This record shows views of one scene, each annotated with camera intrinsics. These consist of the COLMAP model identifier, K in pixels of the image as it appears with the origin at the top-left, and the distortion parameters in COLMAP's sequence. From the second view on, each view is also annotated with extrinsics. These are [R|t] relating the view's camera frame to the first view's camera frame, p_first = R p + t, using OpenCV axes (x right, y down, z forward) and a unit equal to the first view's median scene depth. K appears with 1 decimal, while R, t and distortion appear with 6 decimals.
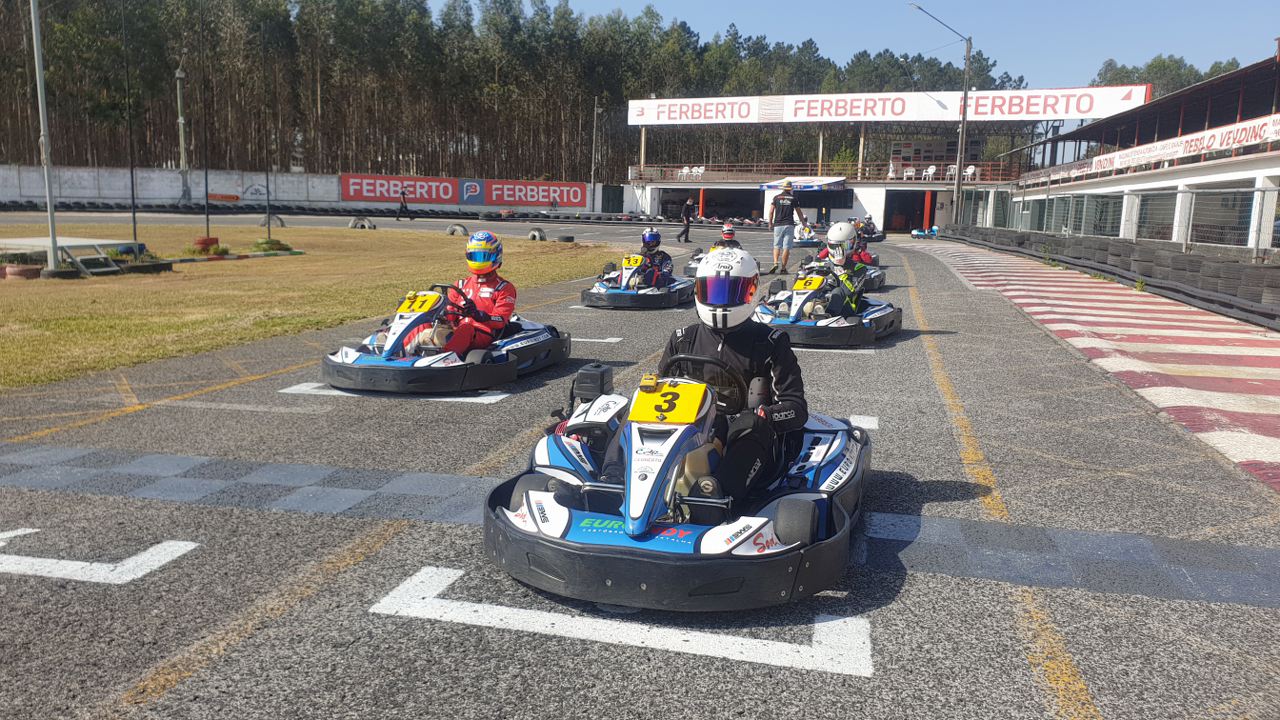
lens RADIAL K [[1026.9, 0, 625.5], [0, 1026.9, 358.4], [0, 0, 1]] dist [0.200199, -0.433998]
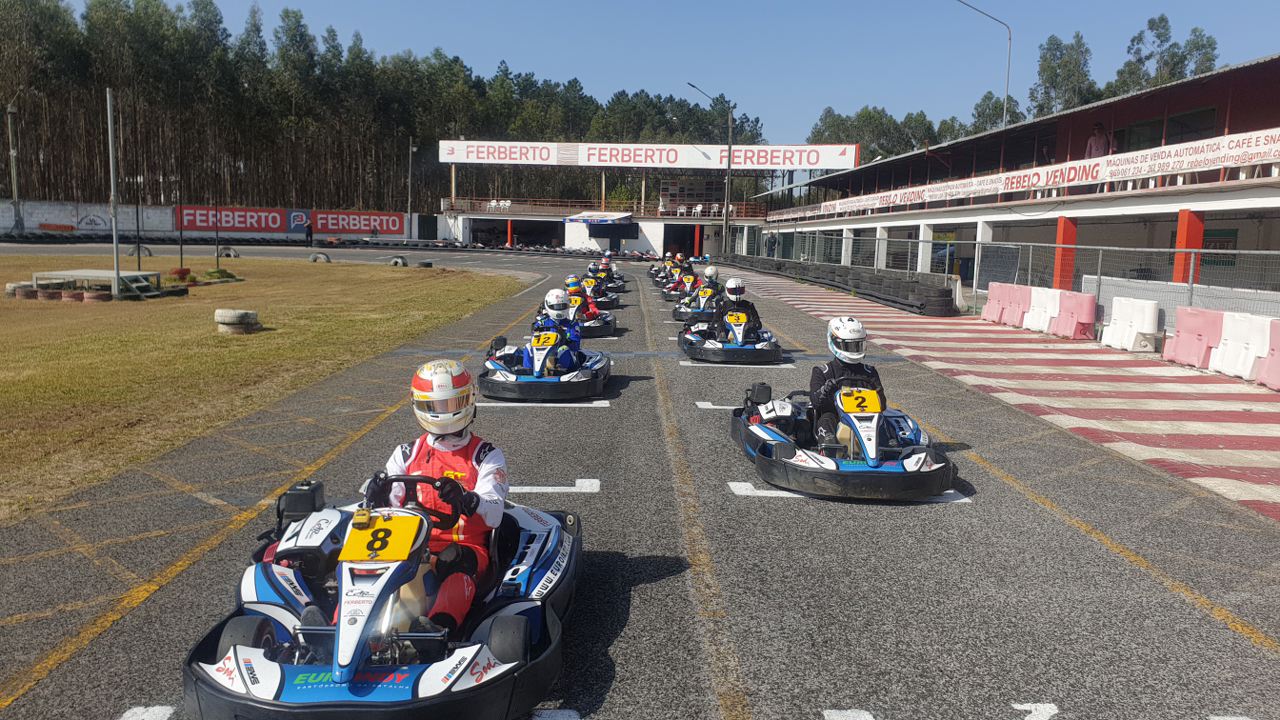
lens RADIAL K [[1026.9, 0, 625.5], [0, 1026.9, 358.4], [0, 0, 1]] dist [0.200199, -0.433998]
pose [[0.973179, -0.026531, 0.228514, -0.071634], [0.031101, 0.999381, -0.016422, 0.013560], [-0.227937, 0.023089, 0.973402, -0.153866]]
